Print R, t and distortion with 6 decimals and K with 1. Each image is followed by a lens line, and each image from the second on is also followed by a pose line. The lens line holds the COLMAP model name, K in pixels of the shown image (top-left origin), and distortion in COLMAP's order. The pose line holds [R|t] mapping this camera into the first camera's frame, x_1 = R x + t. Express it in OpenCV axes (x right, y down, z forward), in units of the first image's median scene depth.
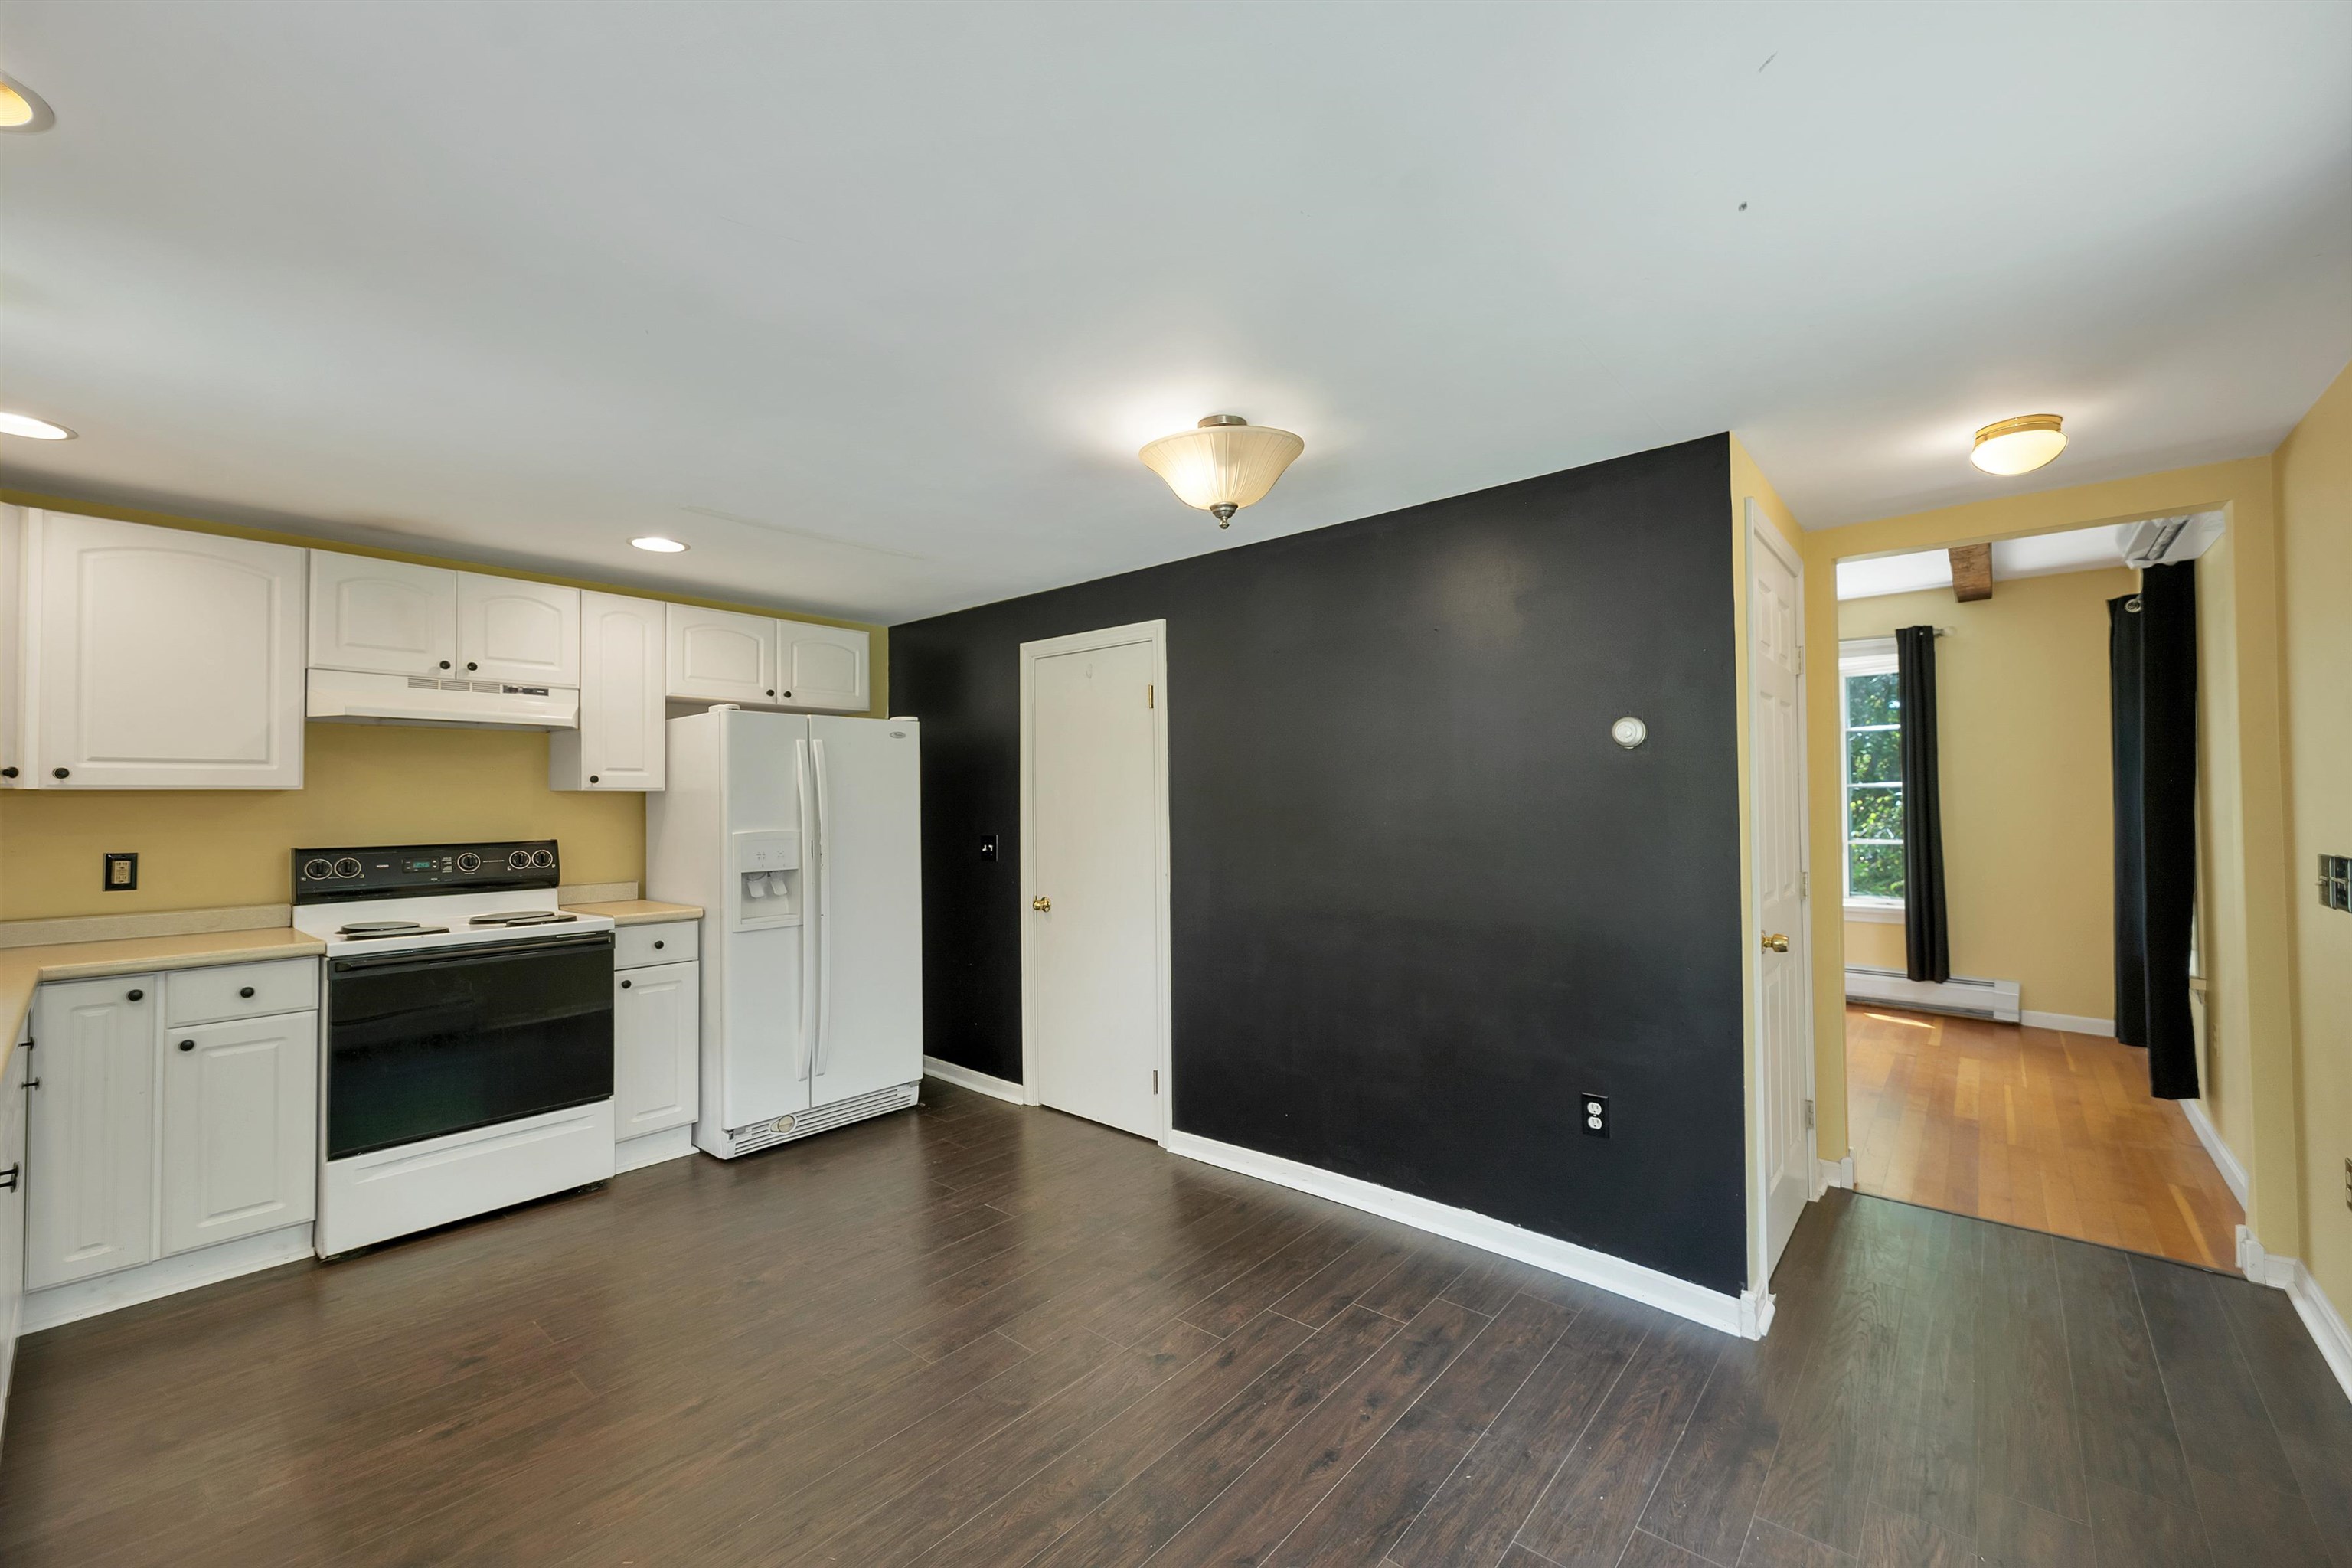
lens RADIAL K [[958.4, 0, 1176.6], [0, 958.4, 781.0], [0, 0, 1]] dist [0.001426, -0.000053]
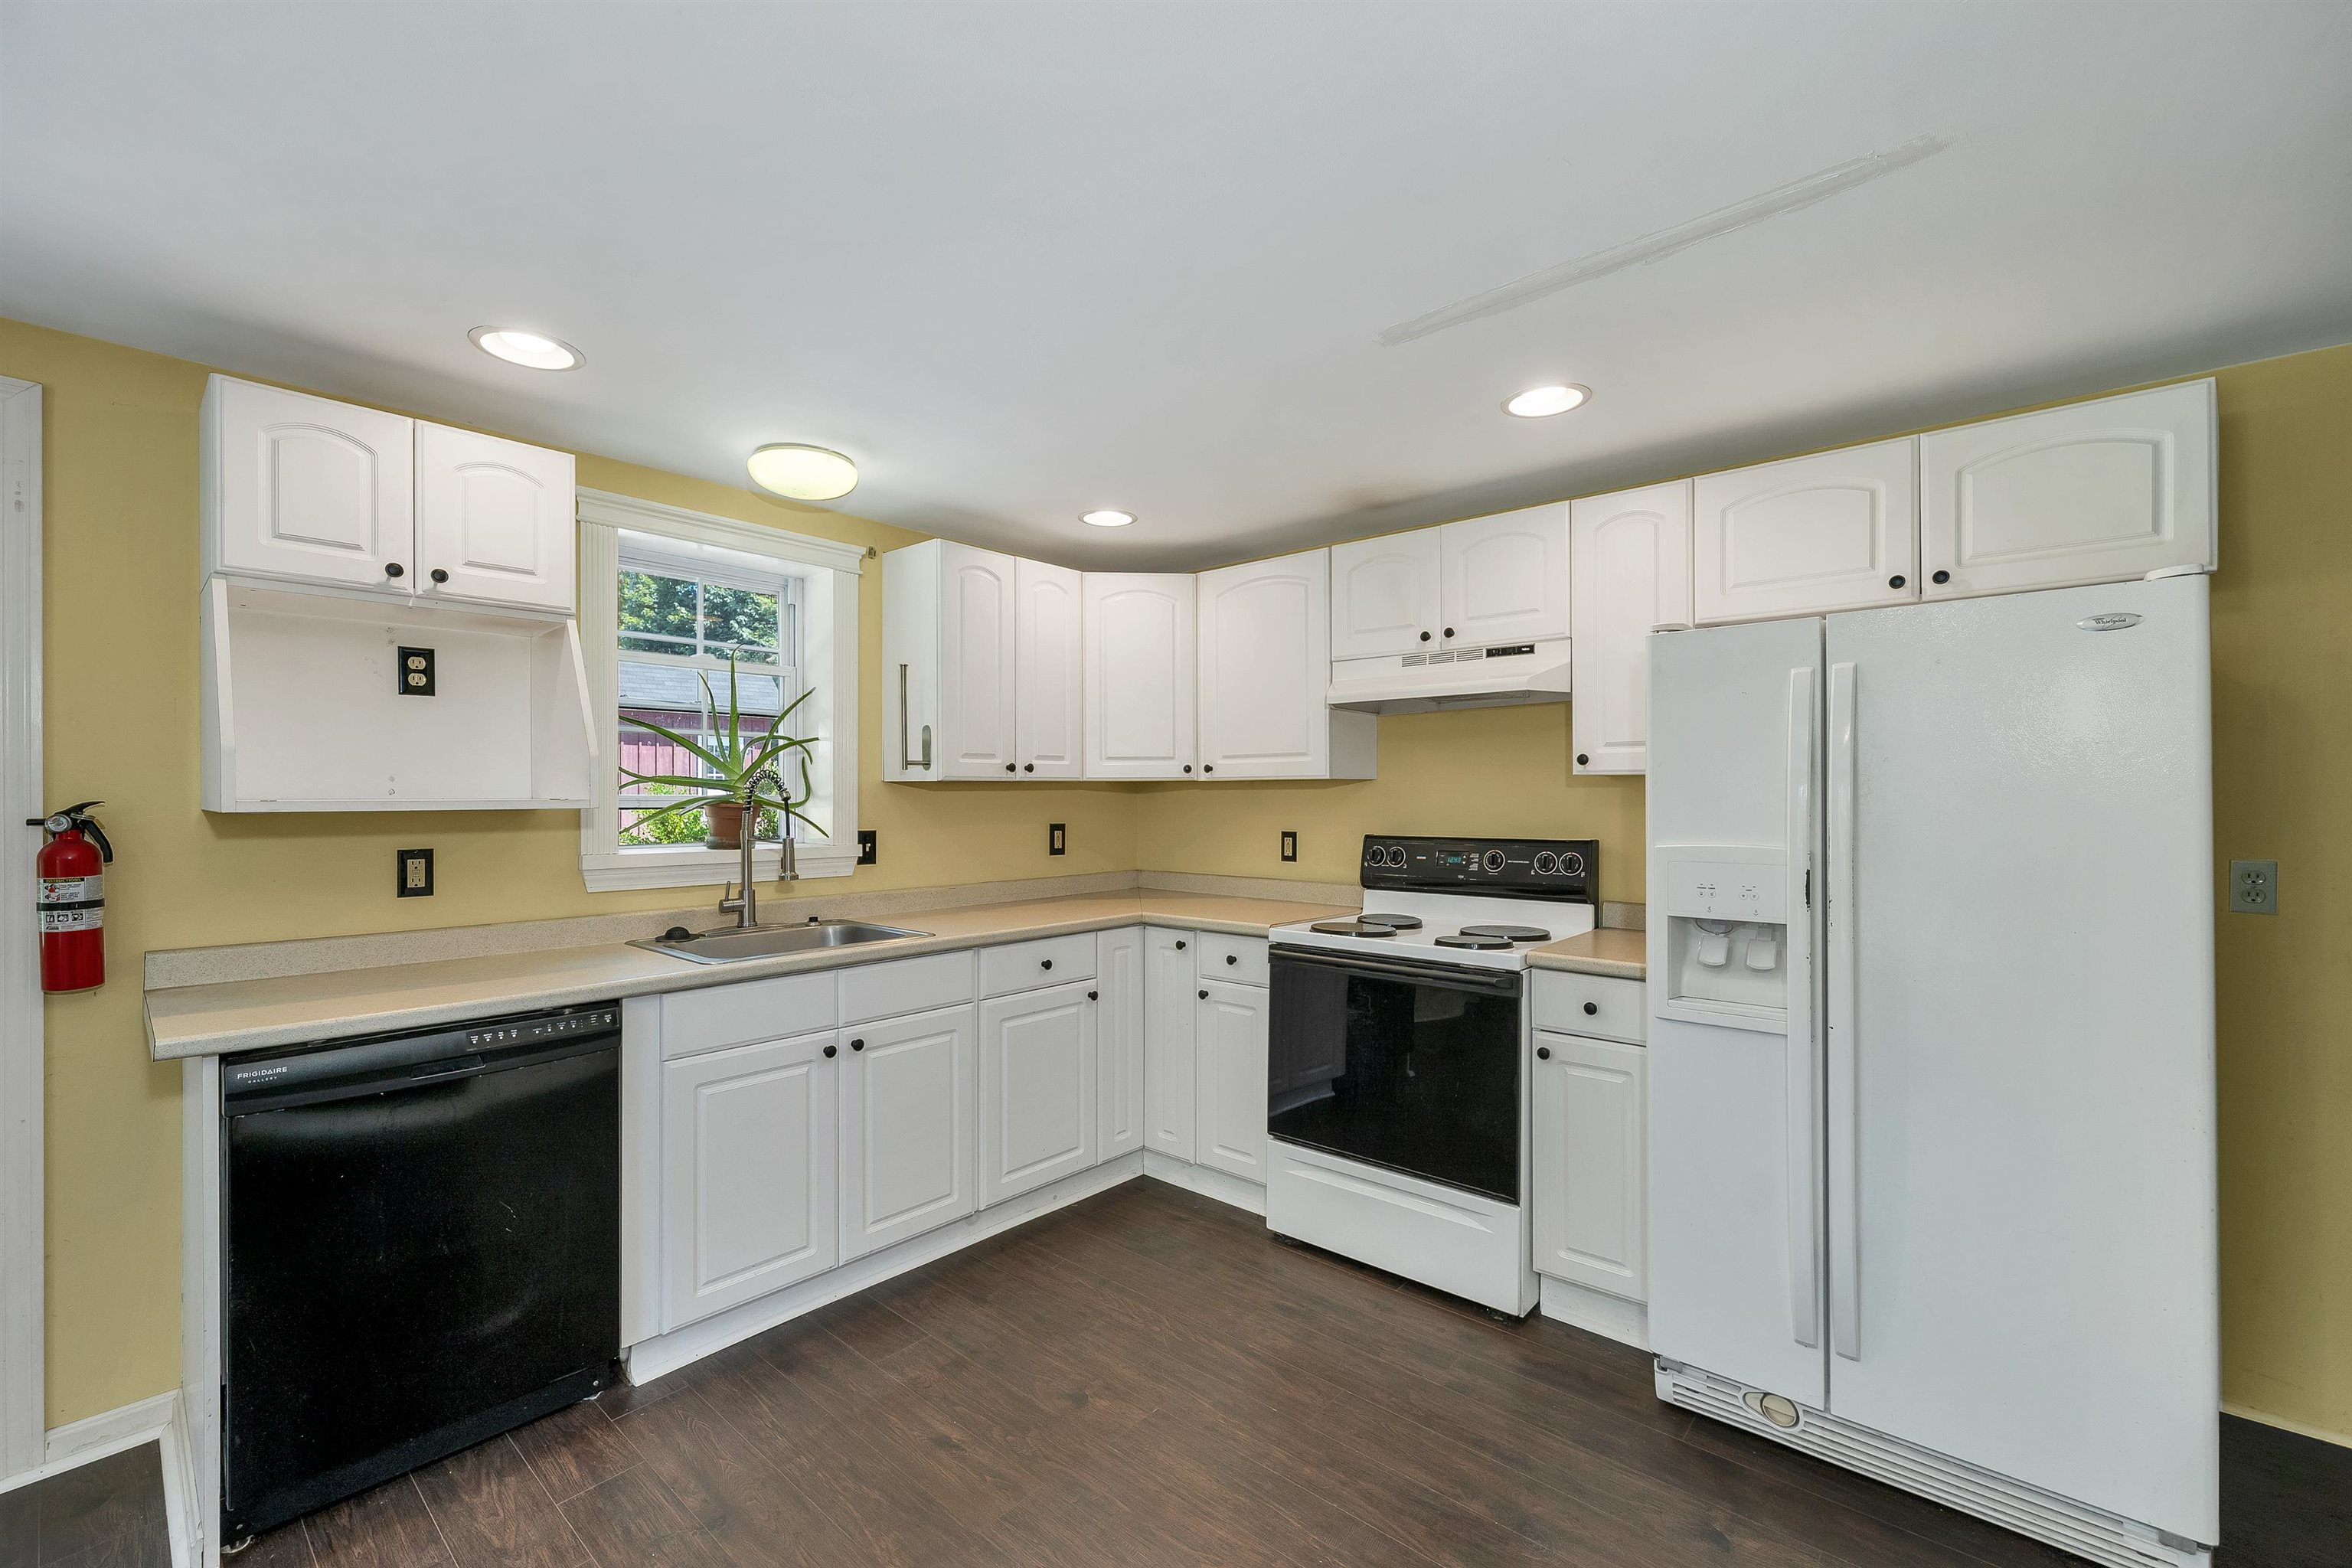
lens RADIAL K [[961.7, 0, 1182.7], [0, 961.7, 796.3], [0, 0, 1]] dist [-0.001443, -0.000601]
pose [[0.003014, 0.009452, -0.999951, 0.125667], [0.022394, 0.999704, 0.009518, 0.013341], [0.999745, -0.022421, 0.002801, 0.762789]]
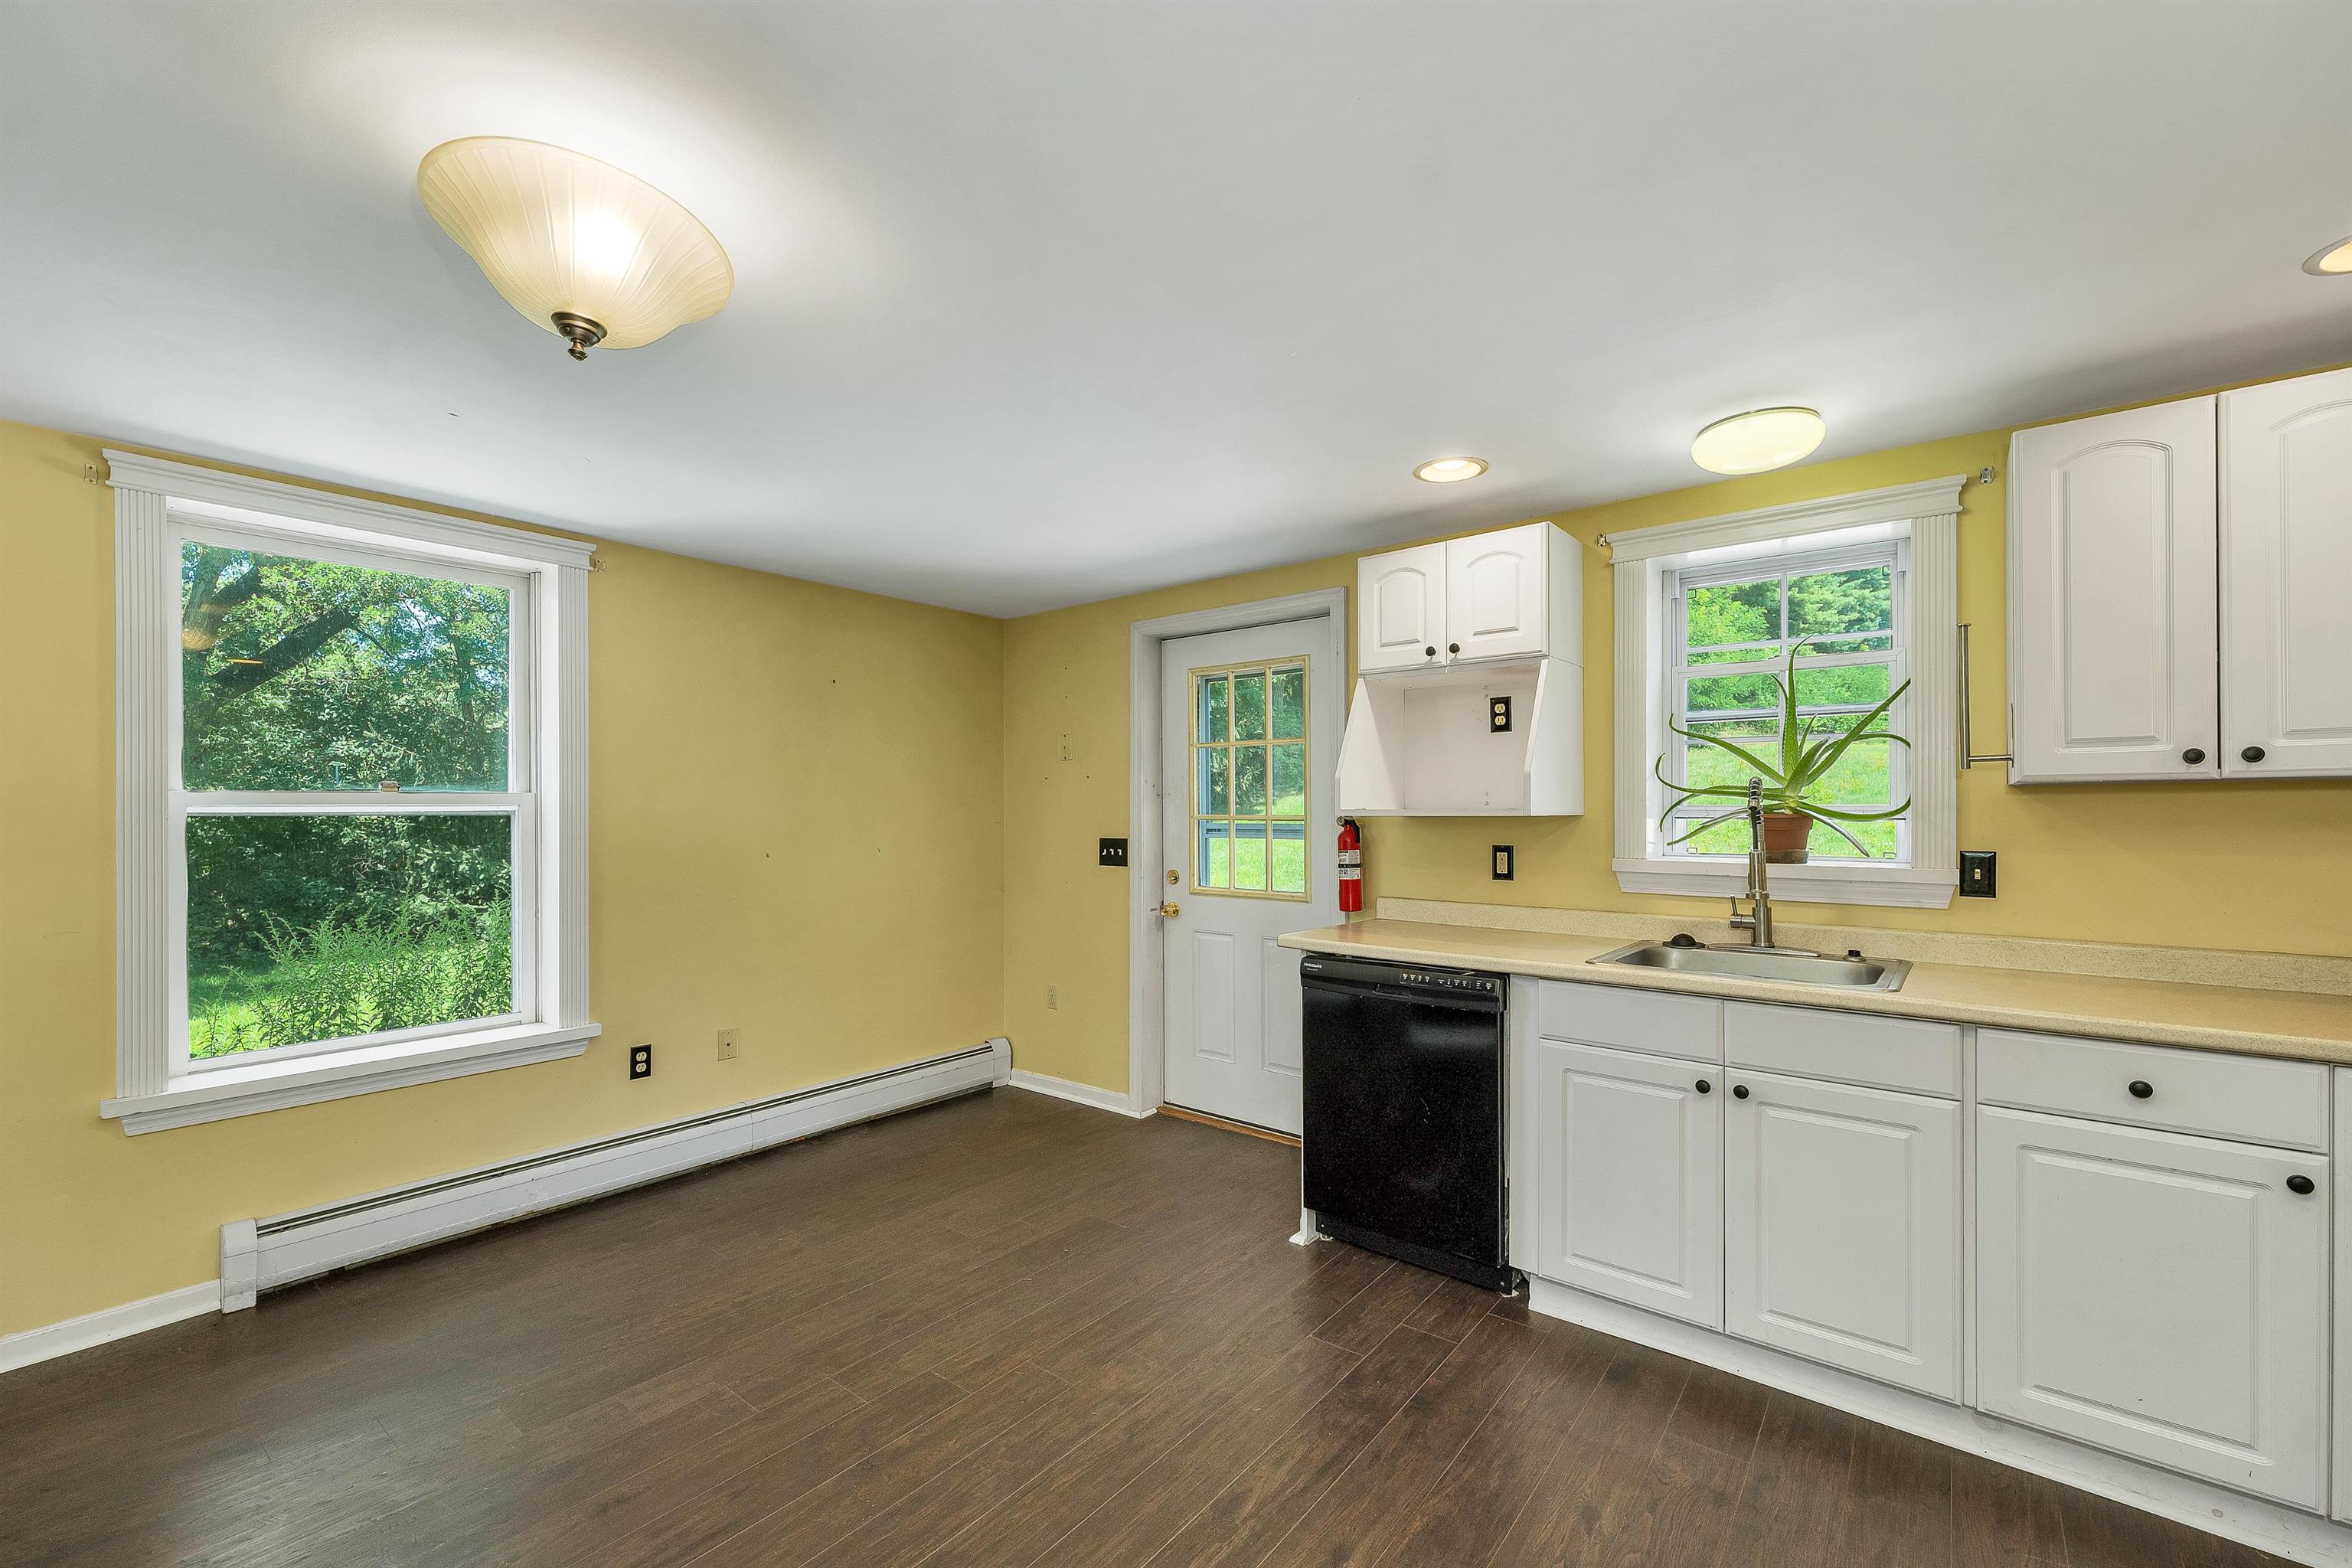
lens RADIAL K [[961.1, 0, 1175.8], [0, 961.1, 807.9], [0, 0, 1]] dist [-0.003007, -0.000392]
pose [[-0.999257, 0.009860, -0.037263, -0.214806], [0.010702, 0.999691, -0.022457, 0.027002], [0.037030, -0.022839, -0.999053, 1.144219]]
